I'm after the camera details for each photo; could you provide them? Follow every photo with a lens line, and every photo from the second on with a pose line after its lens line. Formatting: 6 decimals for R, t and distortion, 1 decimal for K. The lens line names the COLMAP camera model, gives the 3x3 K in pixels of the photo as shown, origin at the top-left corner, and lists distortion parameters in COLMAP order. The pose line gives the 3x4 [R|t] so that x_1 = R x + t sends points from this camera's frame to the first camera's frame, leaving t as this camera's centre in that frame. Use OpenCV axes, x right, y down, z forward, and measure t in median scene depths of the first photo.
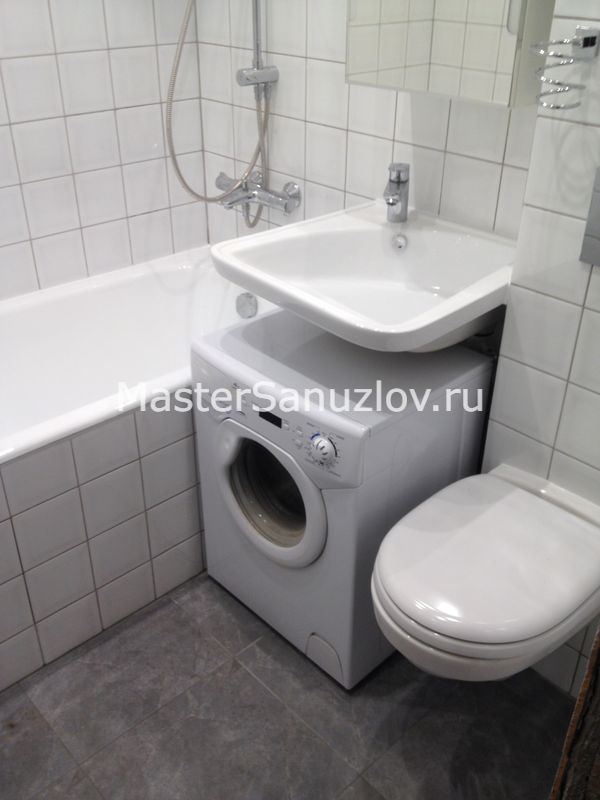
lens RADIAL K [[760.4, 0, 302.9], [0, 760.4, 398.1], [0, 0, 1]] dist [0.024240, 0.000000]
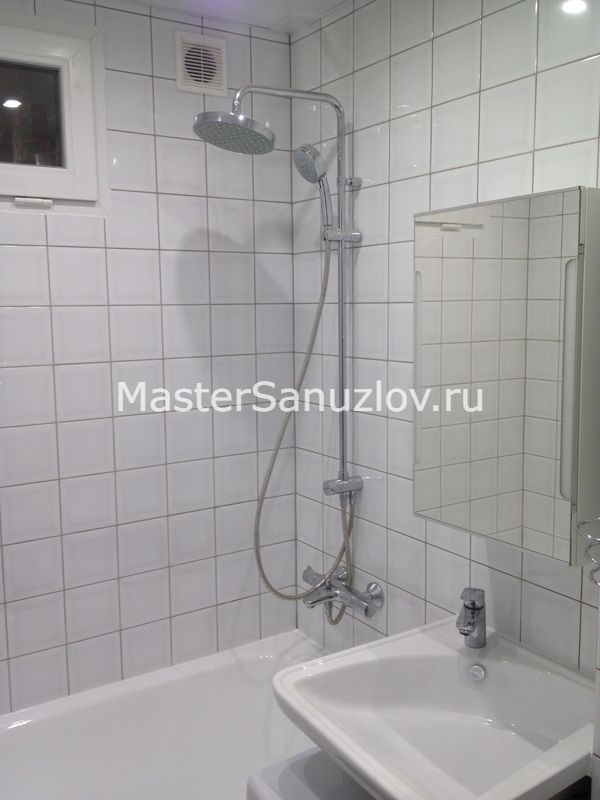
lens RADIAL K [[760.4, 0, 296.3], [0, 760.4, 391.4], [0, 0, 1]] dist [0.024240, 0.000000]
pose [[0.984185, 0.002715, -0.177121, 0.072693], [-0.073461, 0.916106, -0.394149, -0.132849], [0.161191, 0.400927, 0.901817, -0.029580]]
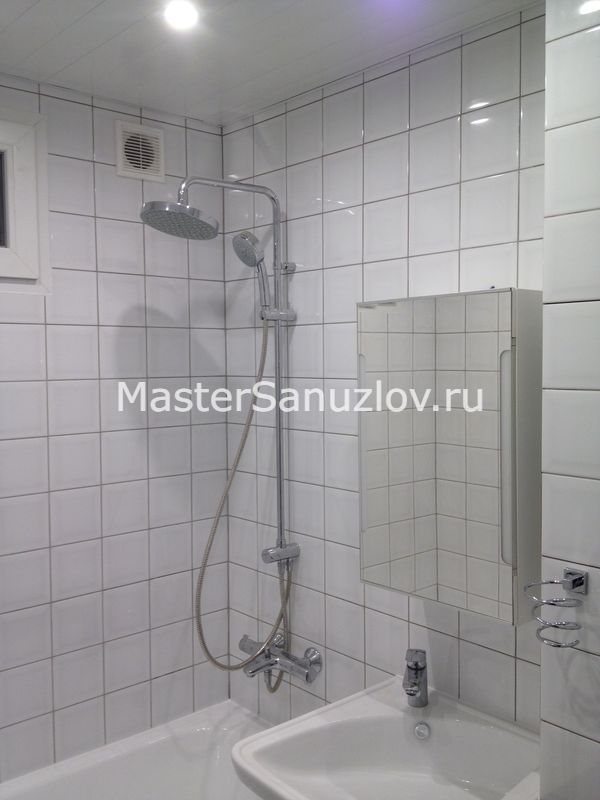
lens RADIAL K [[760.4, 0, 297.1], [0, 760.4, 387.8], [0, 0, 1]] dist [0.024240, 0.000000]
pose [[0.999483, -0.015920, -0.027926, -0.001458], [0.000930, 0.882715, -0.469908, -0.130060], [0.032132, 0.469639, 0.882274, -0.096921]]
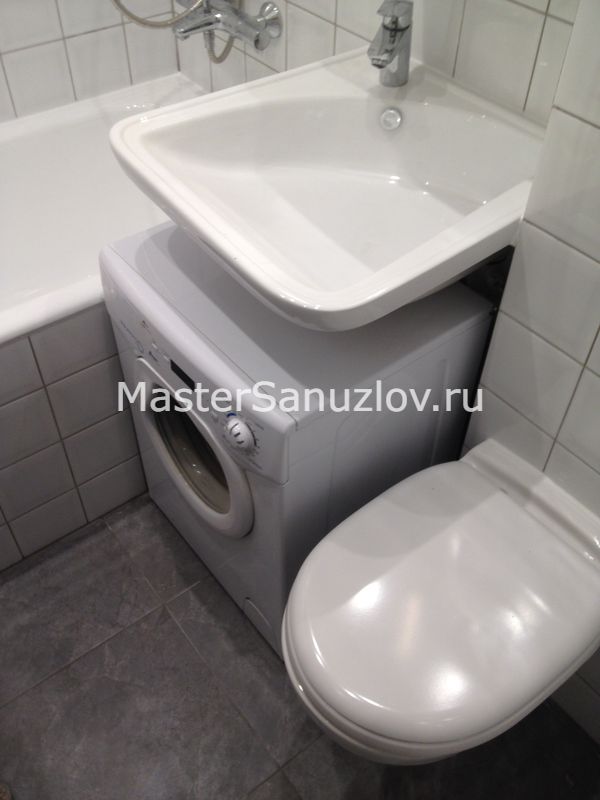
lens RADIAL K [[760.4, 0, 296.6], [0, 760.4, 394.2], [0, 0, 1]] dist [0.024240, 0.000000]
pose [[0.995223, 0.073304, -0.064487, 0.103079], [-0.053400, 0.961654, 0.269018, -0.142637], [0.081735, -0.264289, 0.960974, 0.229939]]
